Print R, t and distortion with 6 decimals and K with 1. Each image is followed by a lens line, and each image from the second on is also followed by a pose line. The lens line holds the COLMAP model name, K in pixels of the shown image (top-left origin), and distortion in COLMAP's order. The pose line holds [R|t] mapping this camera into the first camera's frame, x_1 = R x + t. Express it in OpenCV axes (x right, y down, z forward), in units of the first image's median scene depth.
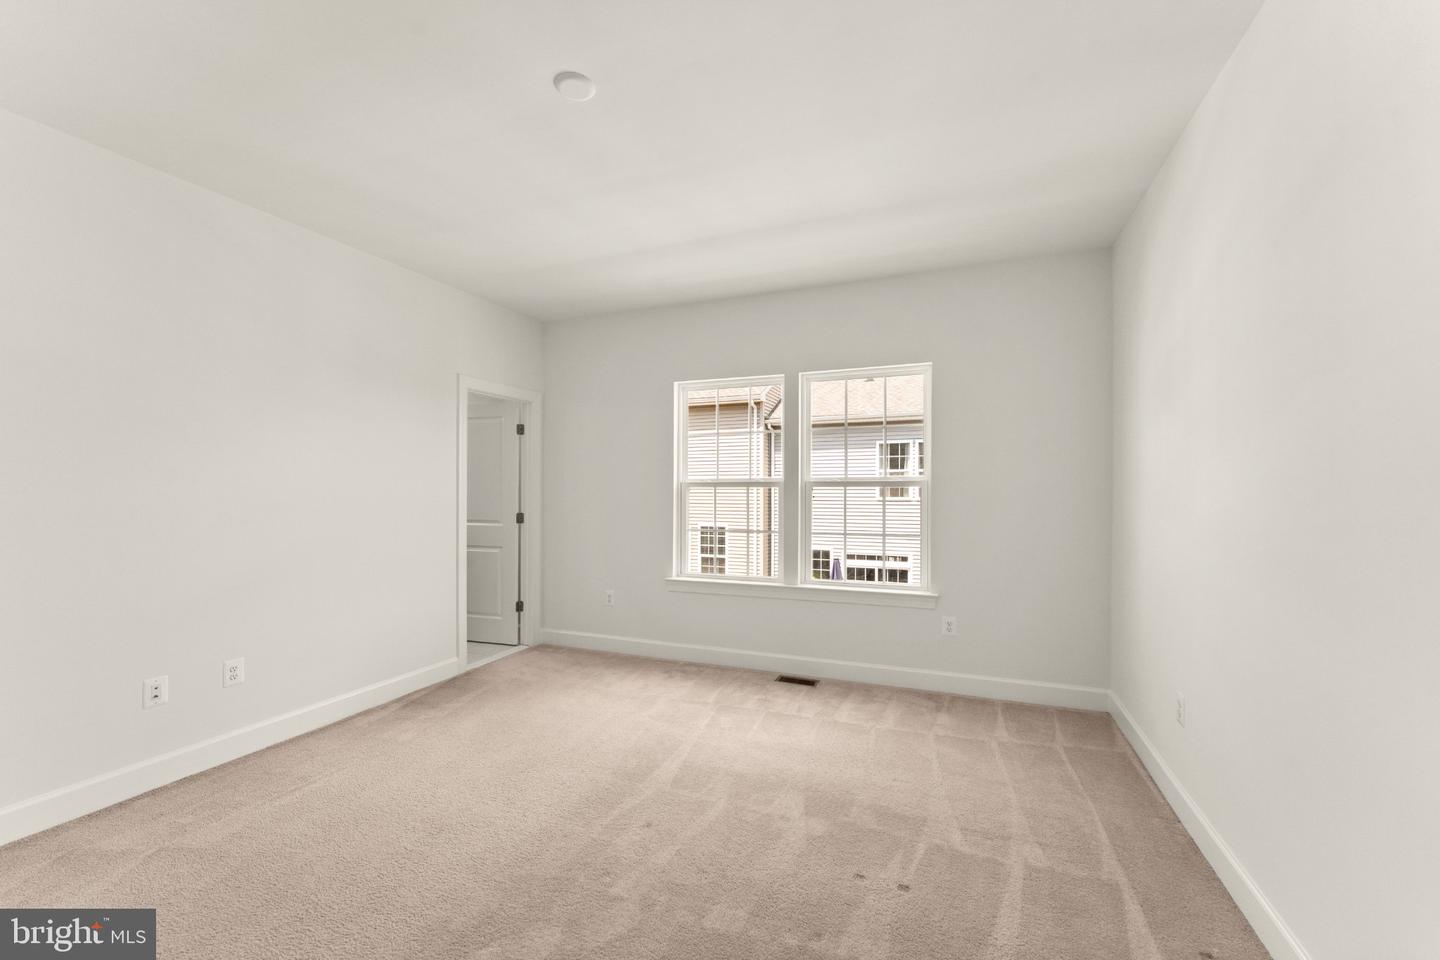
lens RADIAL K [[579.1, 0, 728.8], [0, 579.1, 479.6], [0, 0, 1]] dist [0.001027, -0.000127]
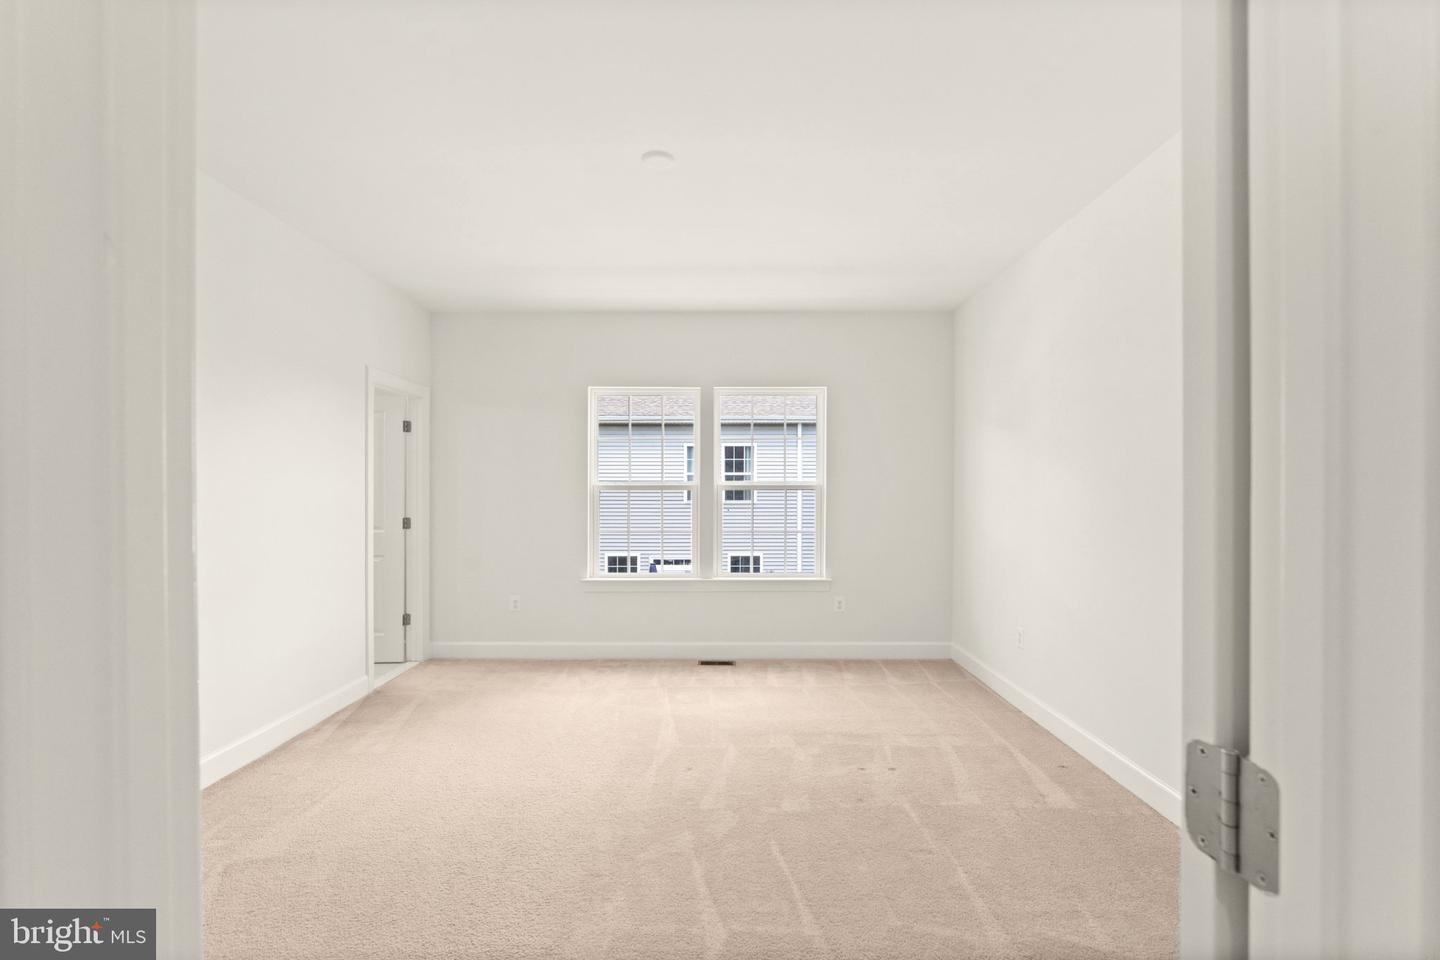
lens RADIAL K [[645.9, 0, 720.0], [0, 645.9, 480.0], [0, 0, 1]] dist [0.000933, 0.000032]
pose [[0.929142, 0.007850, 0.369639, -0.373315], [-0.006967, 0.999969, -0.003722, -0.002331], [-0.369657, 0.000883, 0.929168, -0.178987]]
